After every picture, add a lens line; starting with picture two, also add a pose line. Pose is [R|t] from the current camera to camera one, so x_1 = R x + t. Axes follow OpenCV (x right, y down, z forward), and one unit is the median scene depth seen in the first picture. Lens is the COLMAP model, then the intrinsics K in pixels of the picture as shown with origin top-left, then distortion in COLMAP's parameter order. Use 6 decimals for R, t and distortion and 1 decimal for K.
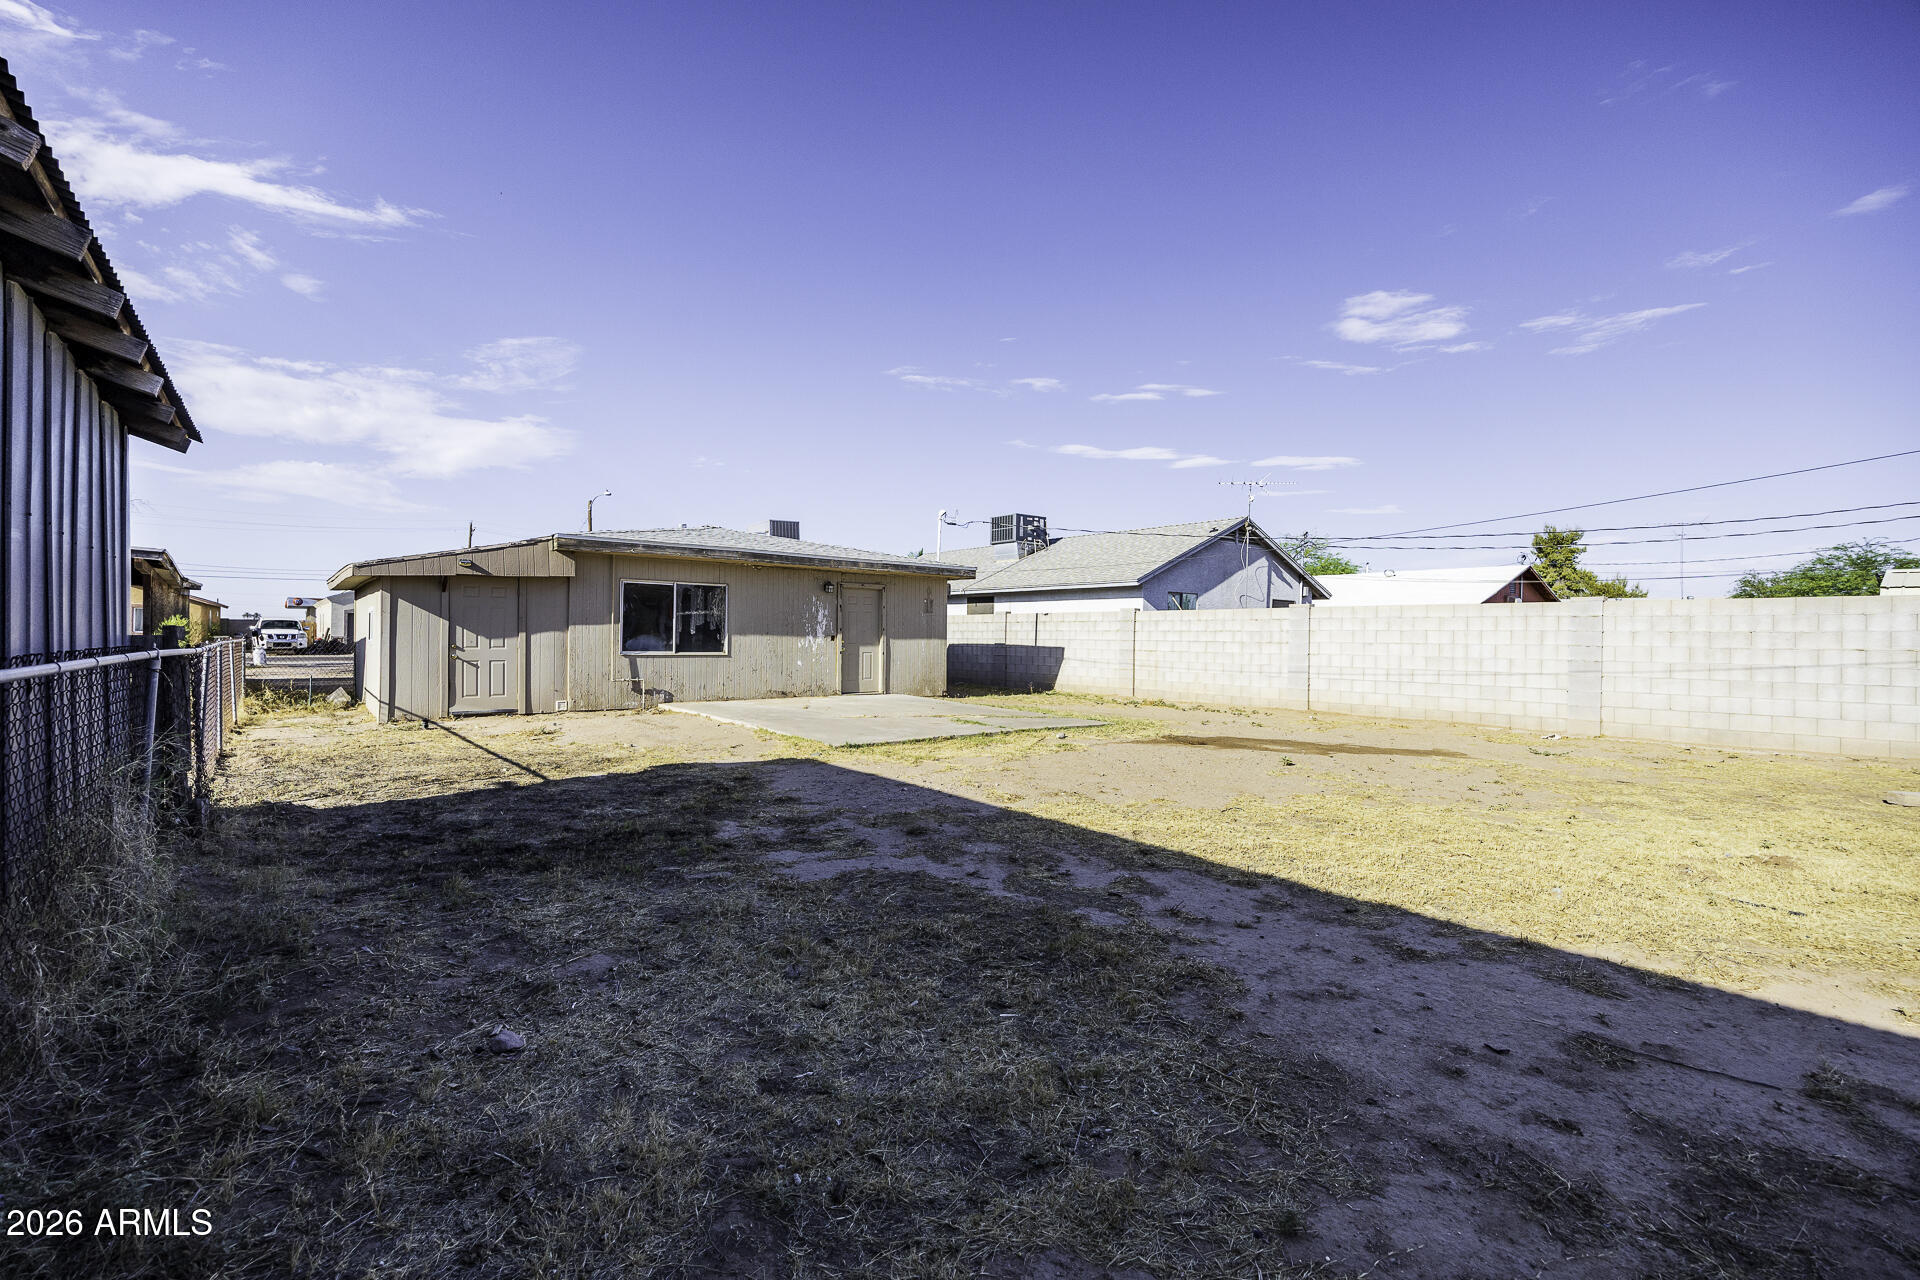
lens RADIAL K [[868.3, 0, 960.5], [0, 868.3, 636.0], [0, 0, 1]] dist [-0.011628, 0.000776]
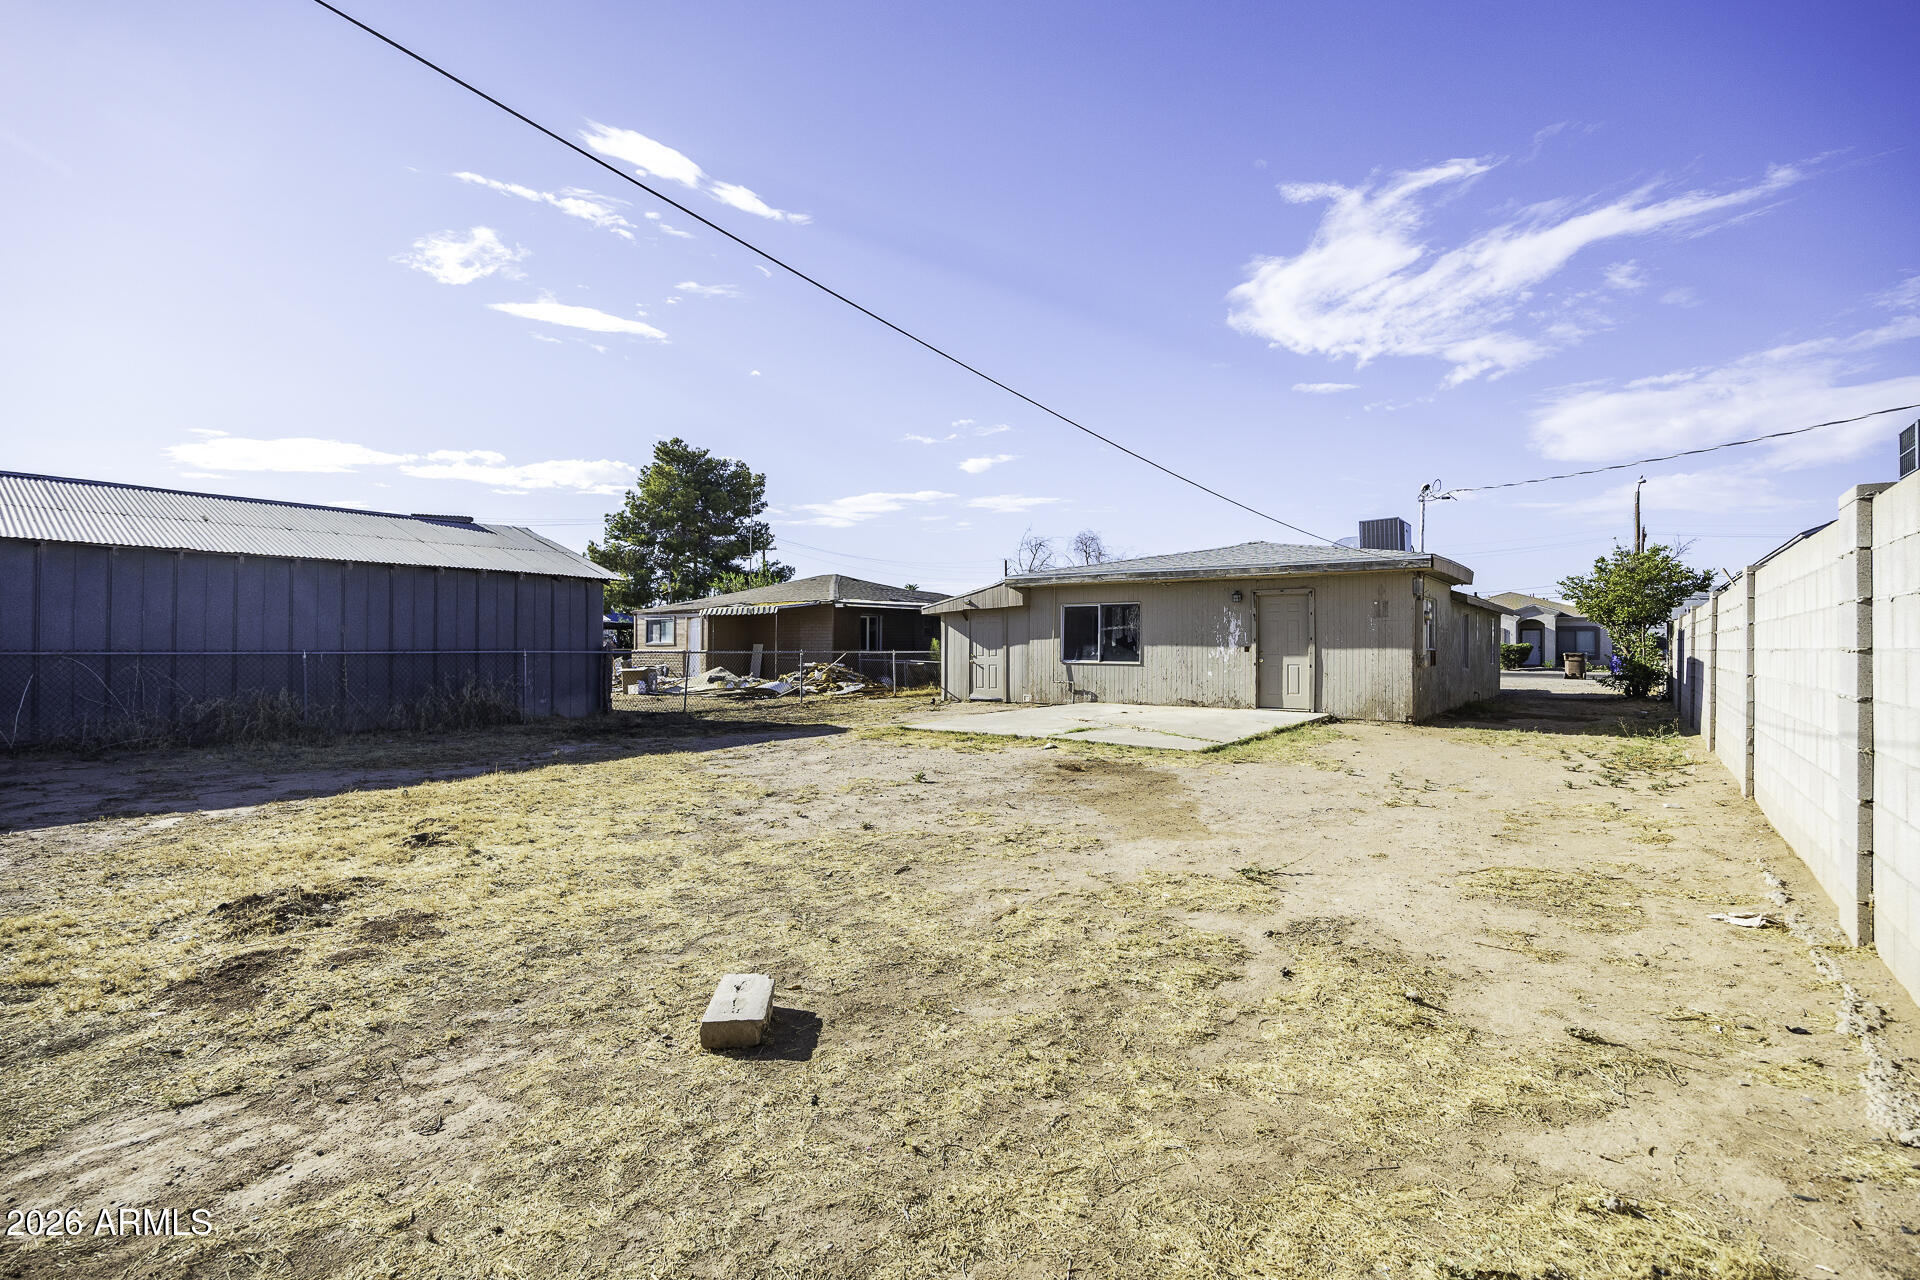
lens RADIAL K [[868.3, 0, 954.9], [0, 868.3, 644.6], [0, 0, 1]] dist [-0.011628, 0.000776]
pose [[0.229951, -0.011741, -0.973131, 0.796582], [0.000466, 0.999928, -0.011955, 0.010032], [0.973202, 0.002296, 0.229940, 0.519390]]
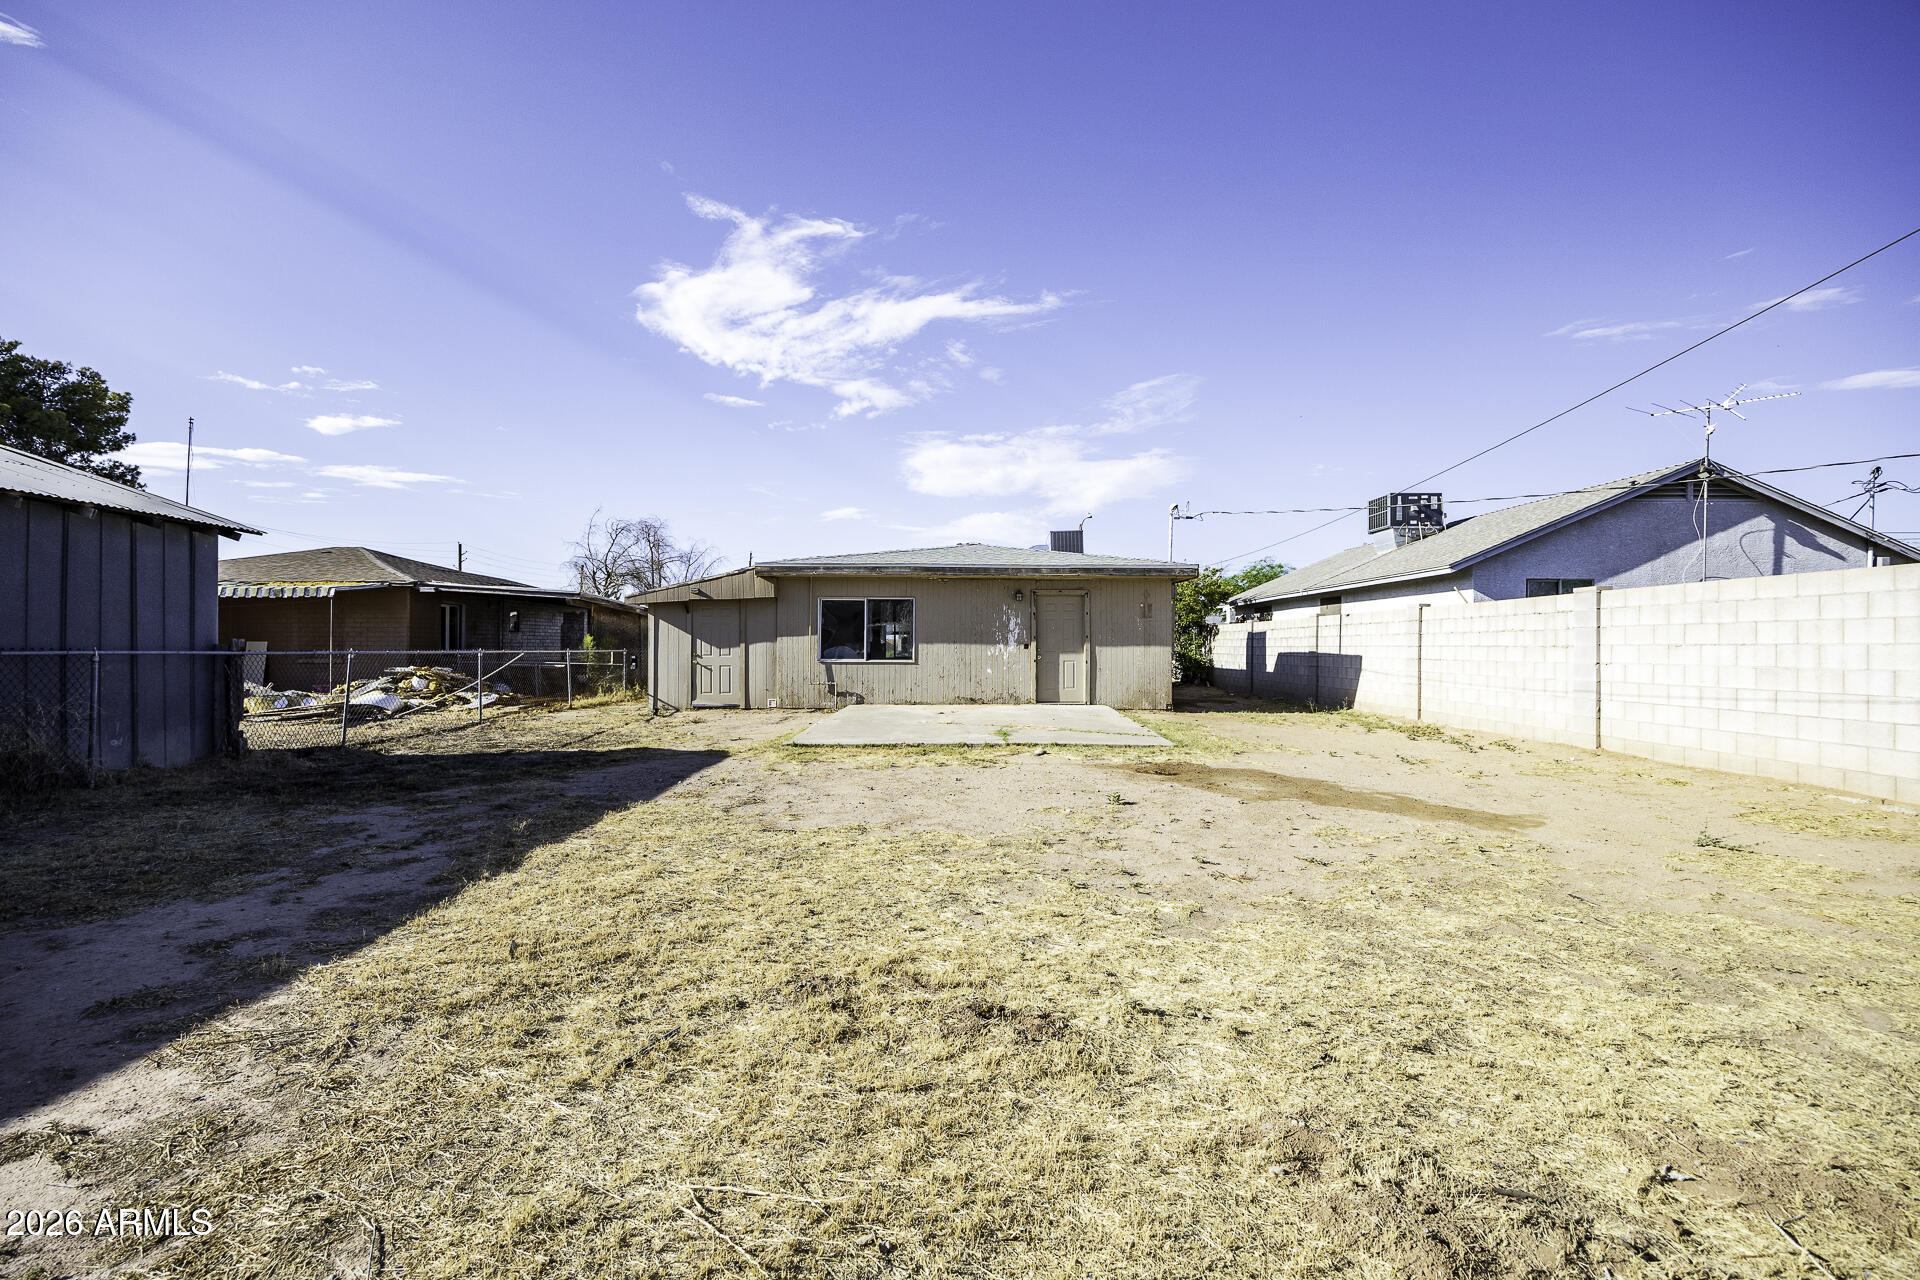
lens RADIAL K [[868.3, 0, 955.8], [0, 868.3, 636.3], [0, 0, 1]] dist [-0.011628, 0.000776]
pose [[0.770233, -0.017208, -0.637530, 0.474492], [0.007082, 0.999805, -0.018430, 0.009690], [0.637723, 0.009680, 0.770205, 0.204341]]
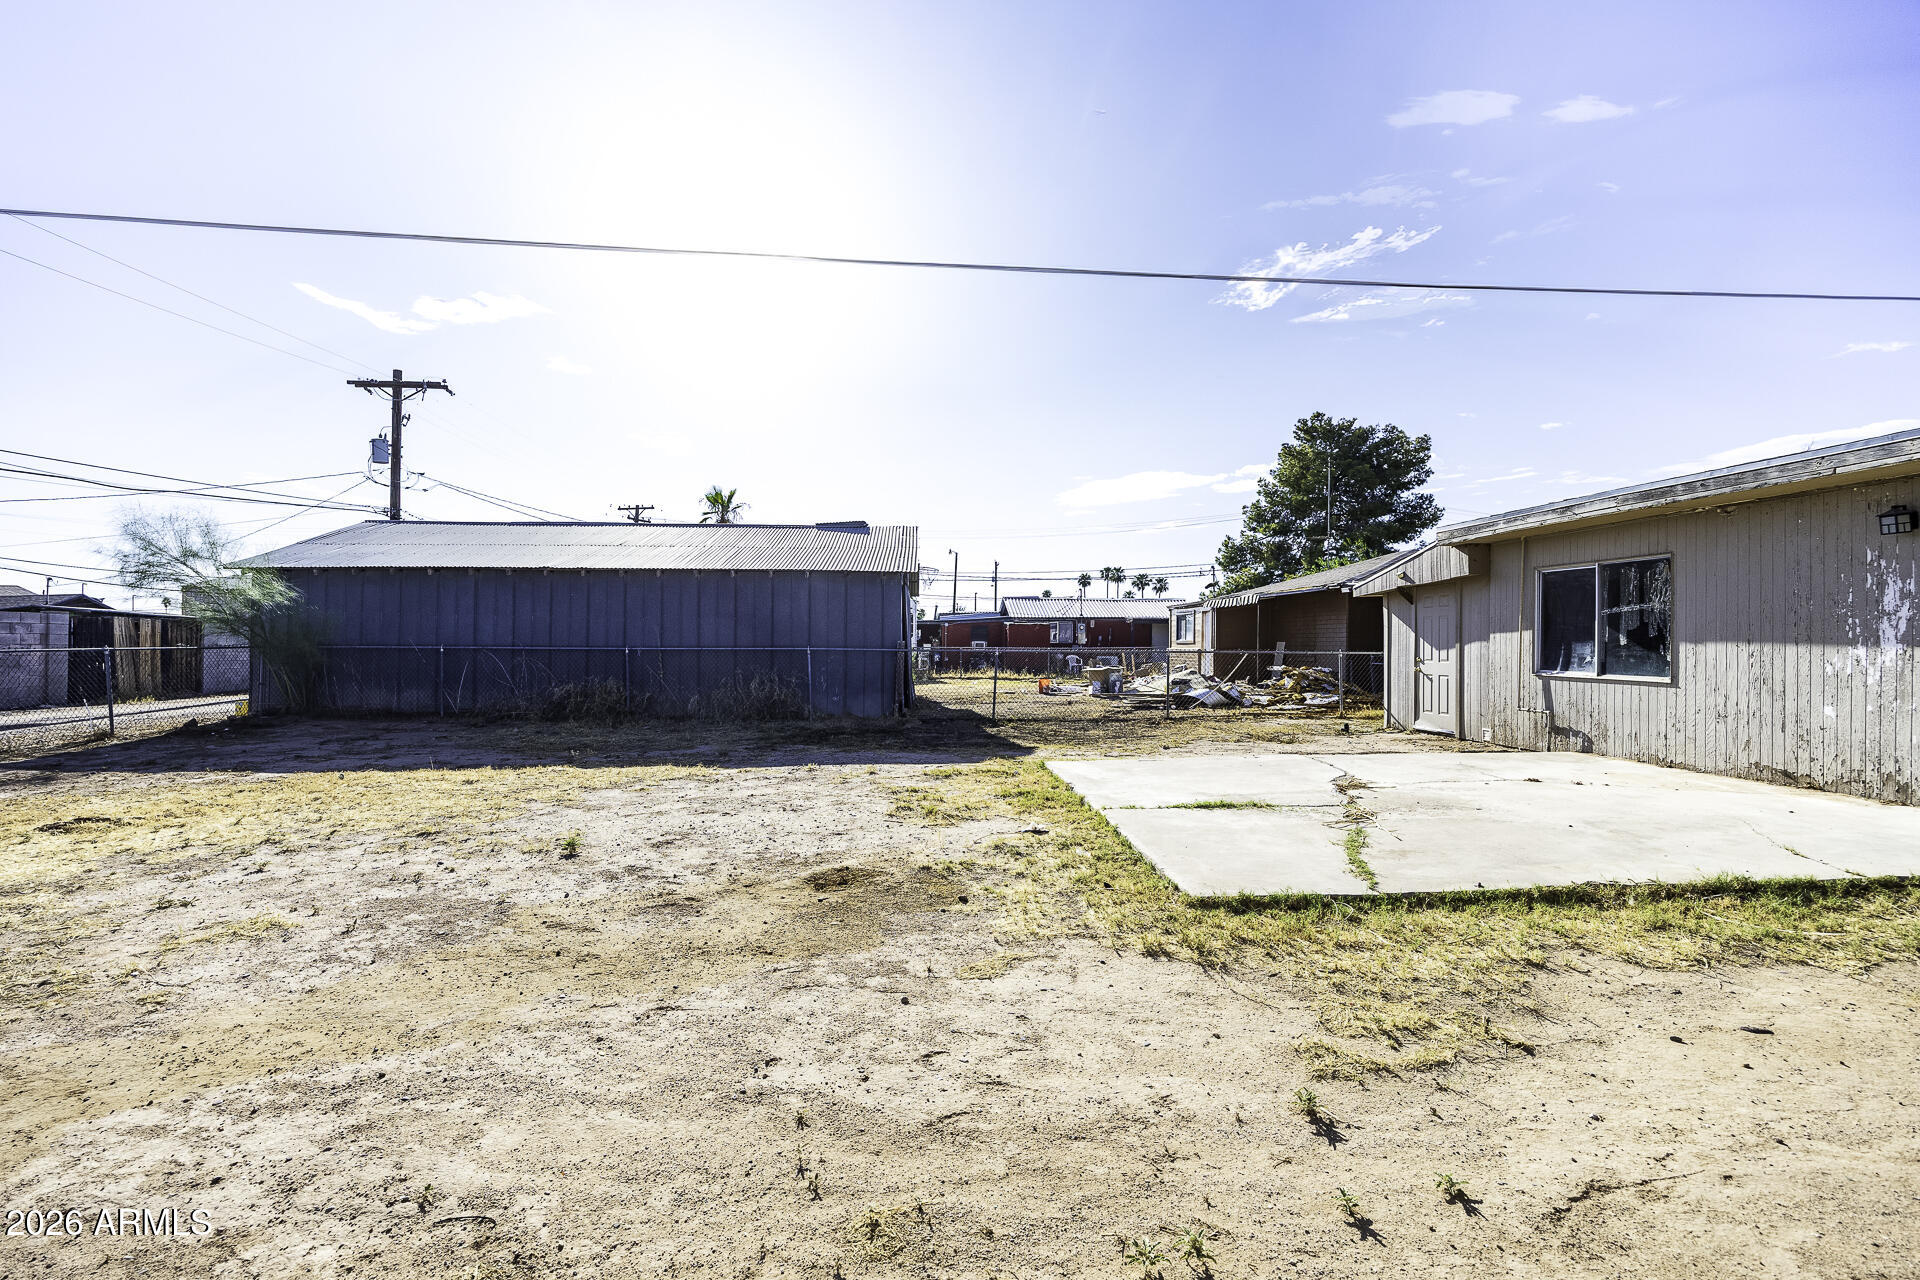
lens RADIAL K [[868.3, 0, 958.8], [0, 868.3, 637.2], [0, 0, 1]] dist [-0.011628, 0.000776]
pose [[-0.580196, -0.017754, -0.814283, 0.438239], [-0.009871, 0.999842, -0.014767, 0.006091], [0.814417, -0.000530, -0.580280, 0.976530]]
